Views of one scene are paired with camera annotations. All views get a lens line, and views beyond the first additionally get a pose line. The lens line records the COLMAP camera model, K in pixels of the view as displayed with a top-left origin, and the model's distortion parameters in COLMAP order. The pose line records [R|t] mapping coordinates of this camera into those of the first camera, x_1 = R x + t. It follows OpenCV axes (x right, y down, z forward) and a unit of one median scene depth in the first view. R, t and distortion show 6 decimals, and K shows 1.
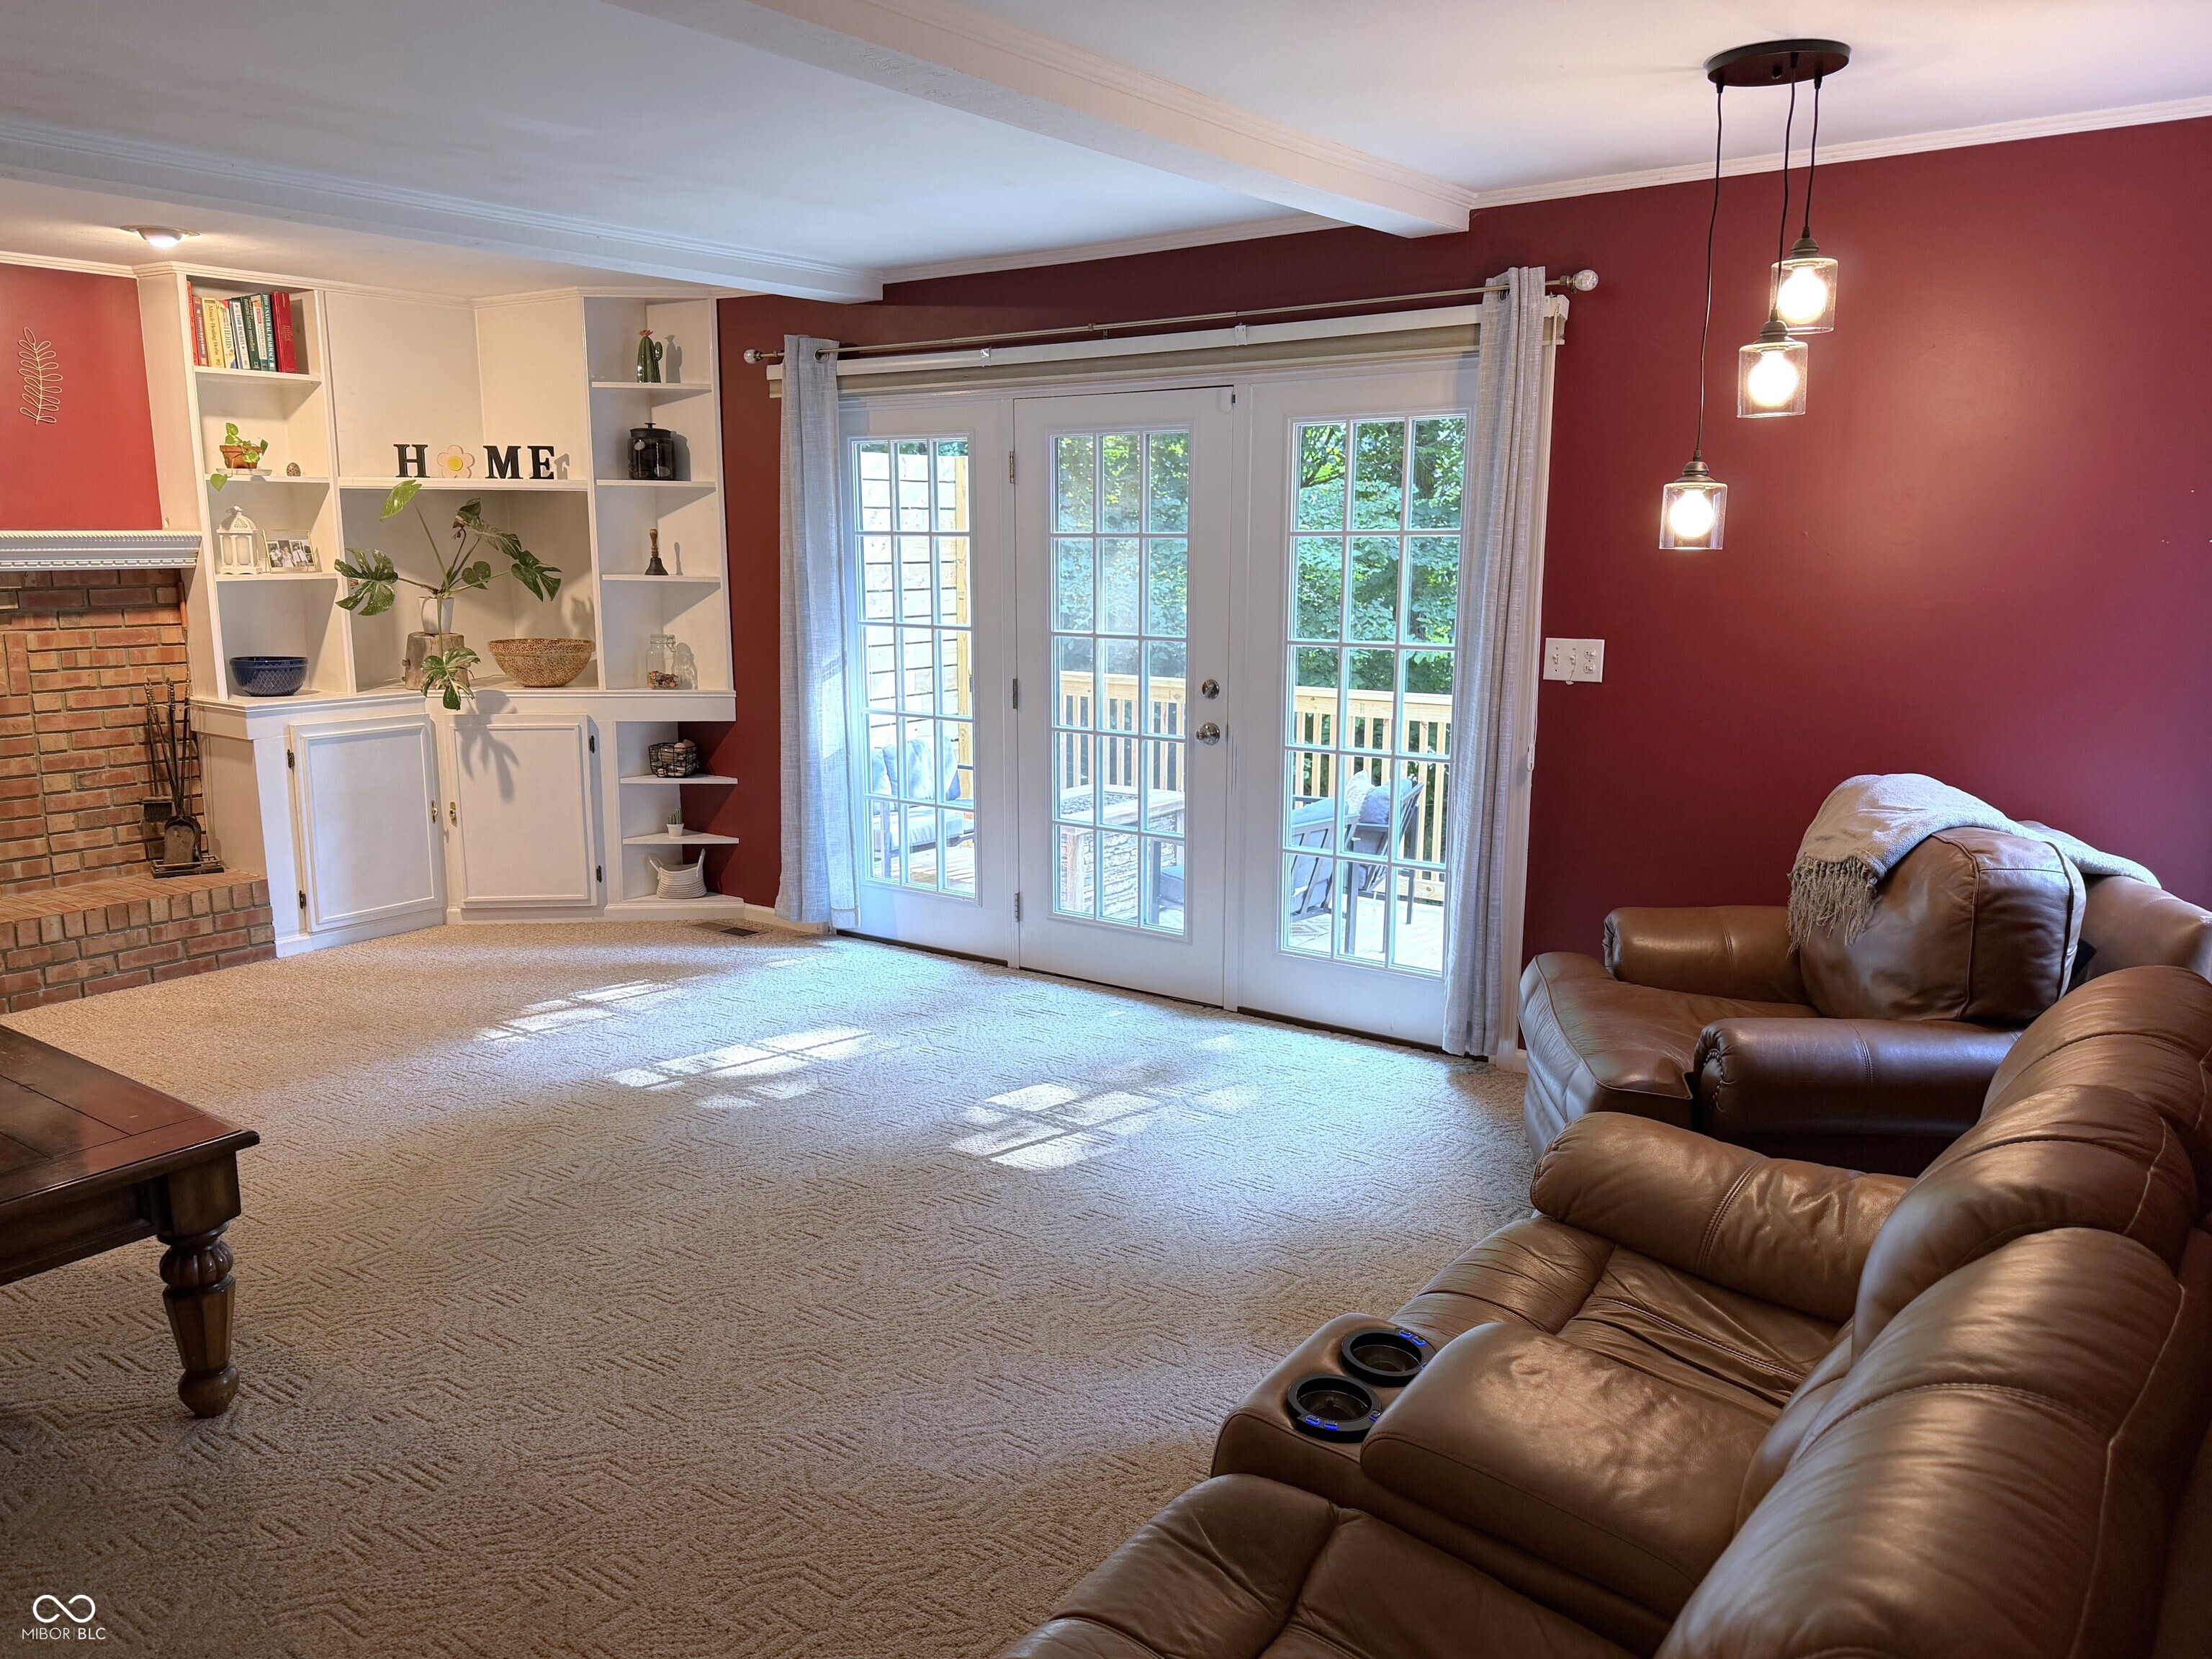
lens RADIAL K [[1552.9, 0, 1107.0], [0, 1552.9, 835.0], [0, 0, 1]] dist [0.077804, -0.114099]
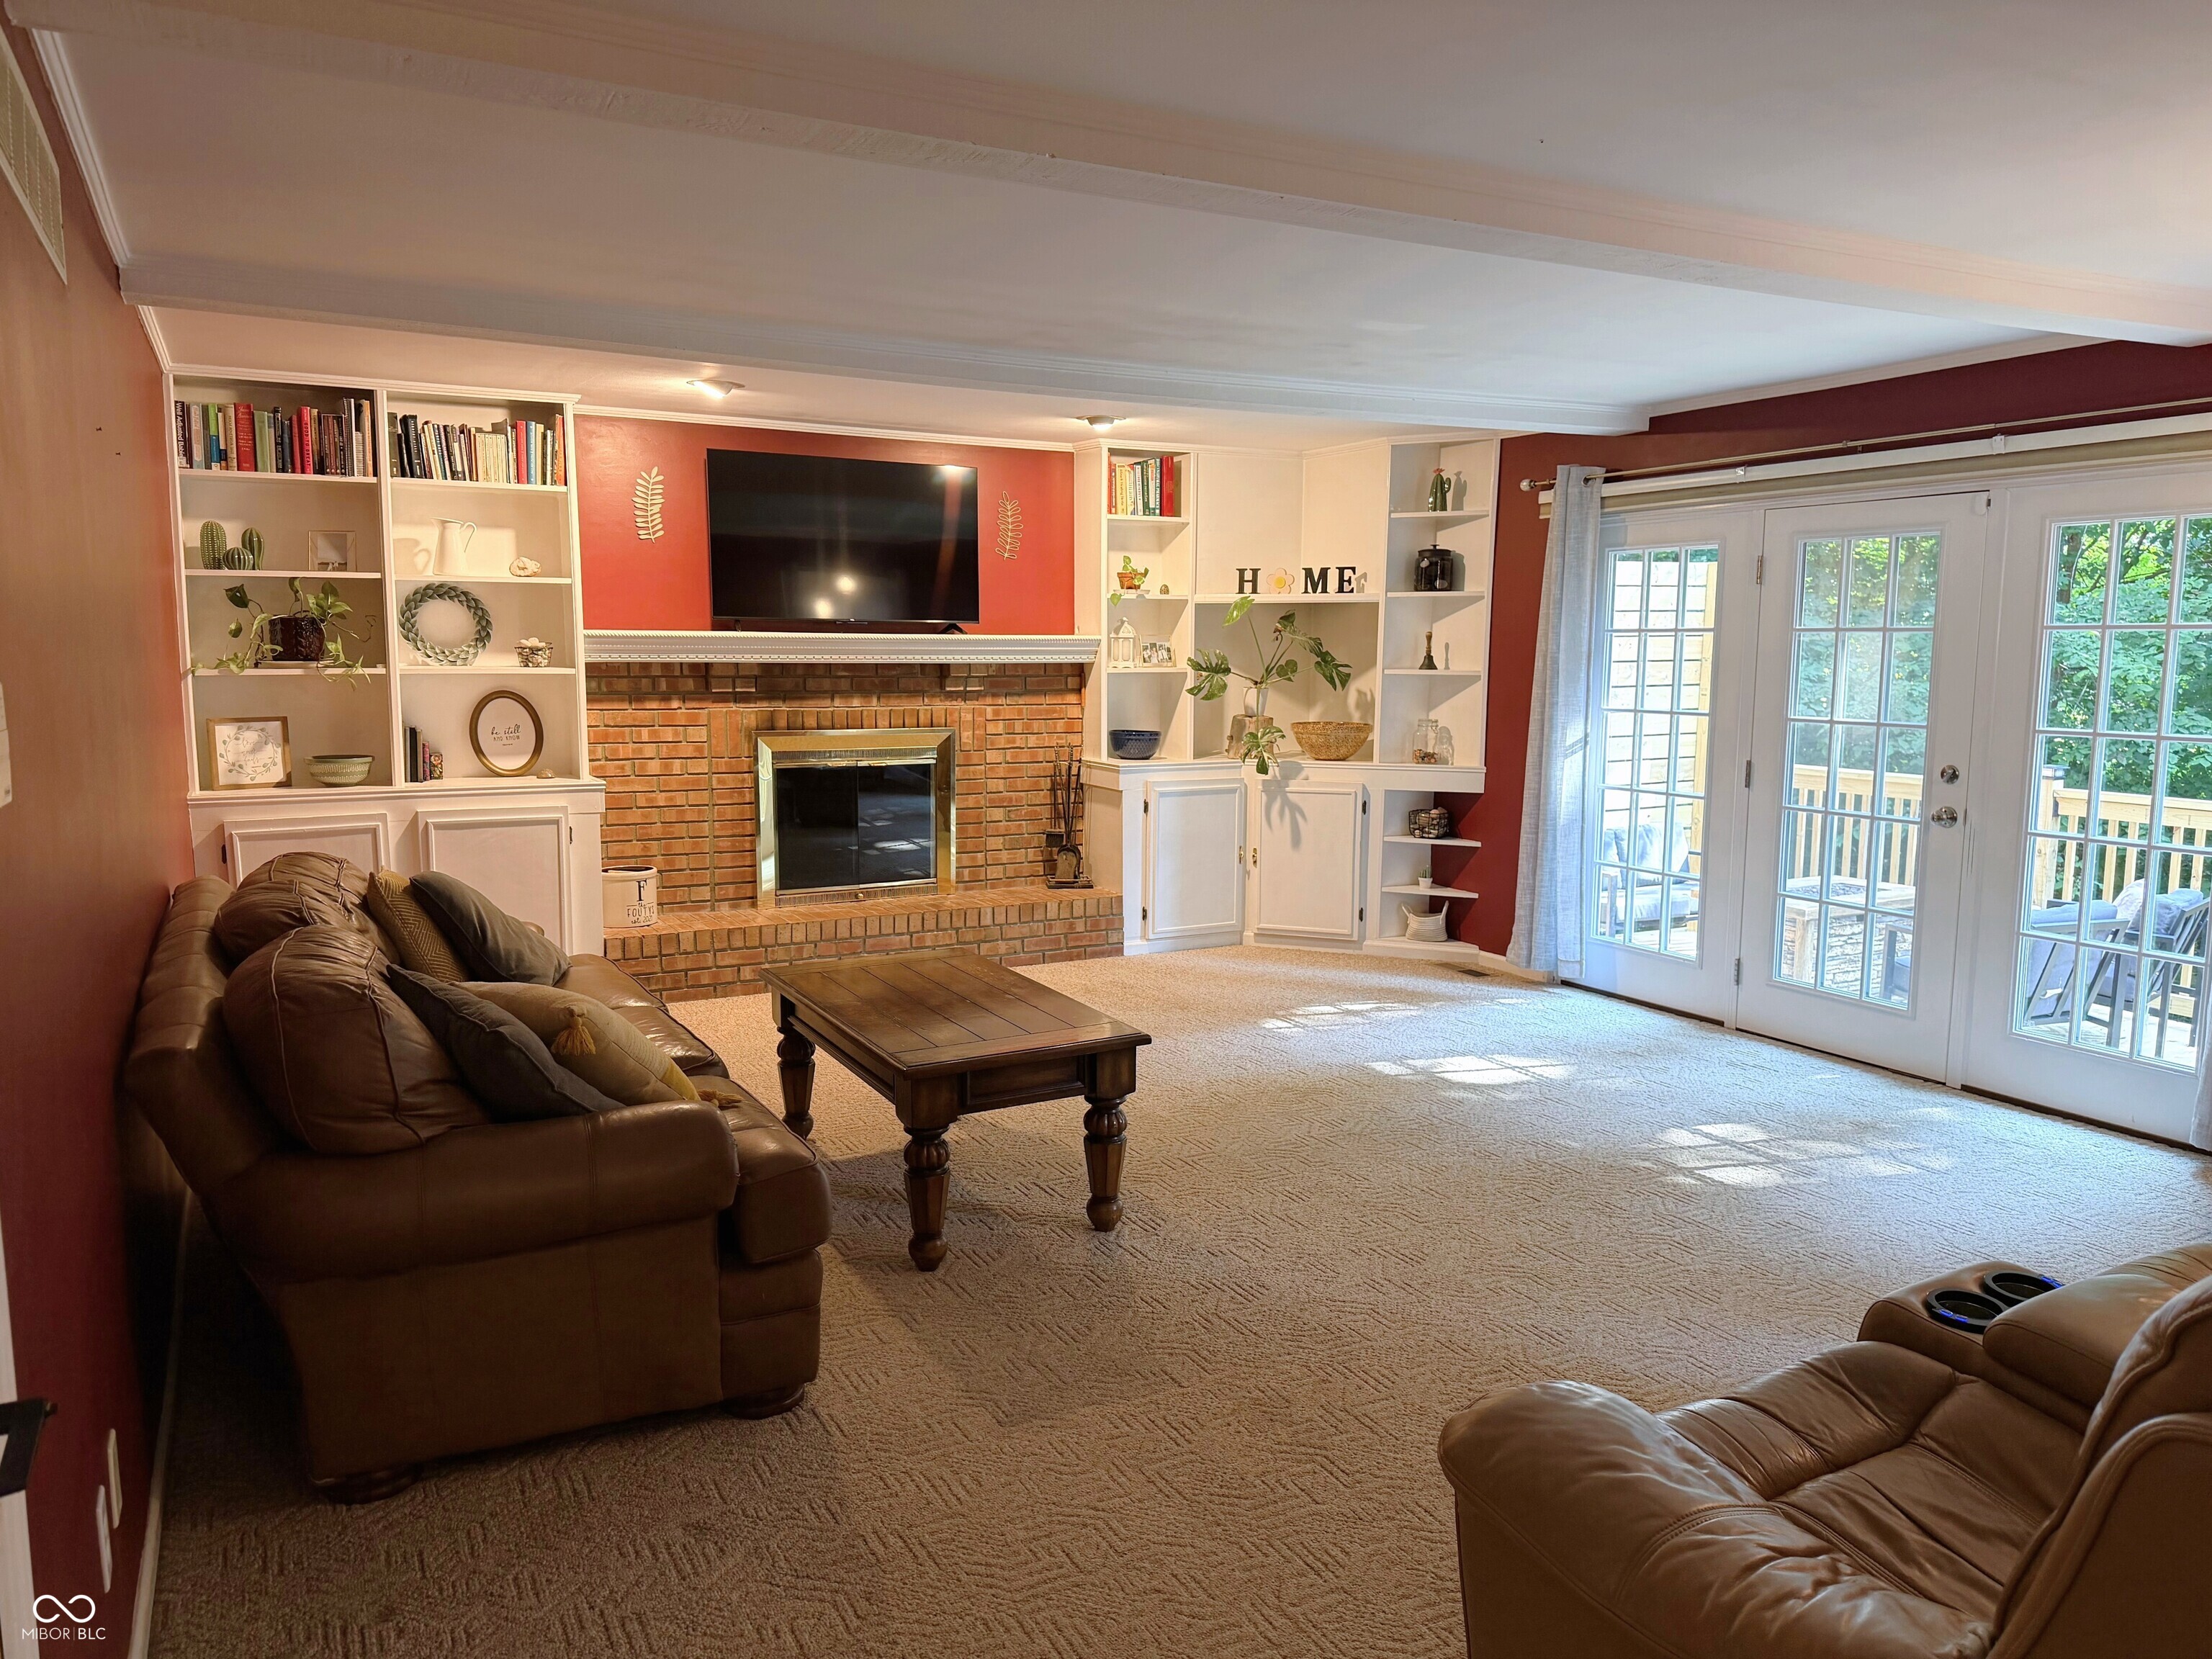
lens RADIAL K [[1542.5, 0, 1101.4], [0, 1542.5, 852.3], [0, 0, 1]] dist [0.131886, -0.242088]
pose [[0.895583, 0.058897, -0.440979, 0.022374], [-0.085260, 0.995548, -0.040188, 0.045728], [0.436649, 0.073589, 0.896617, -0.179241]]
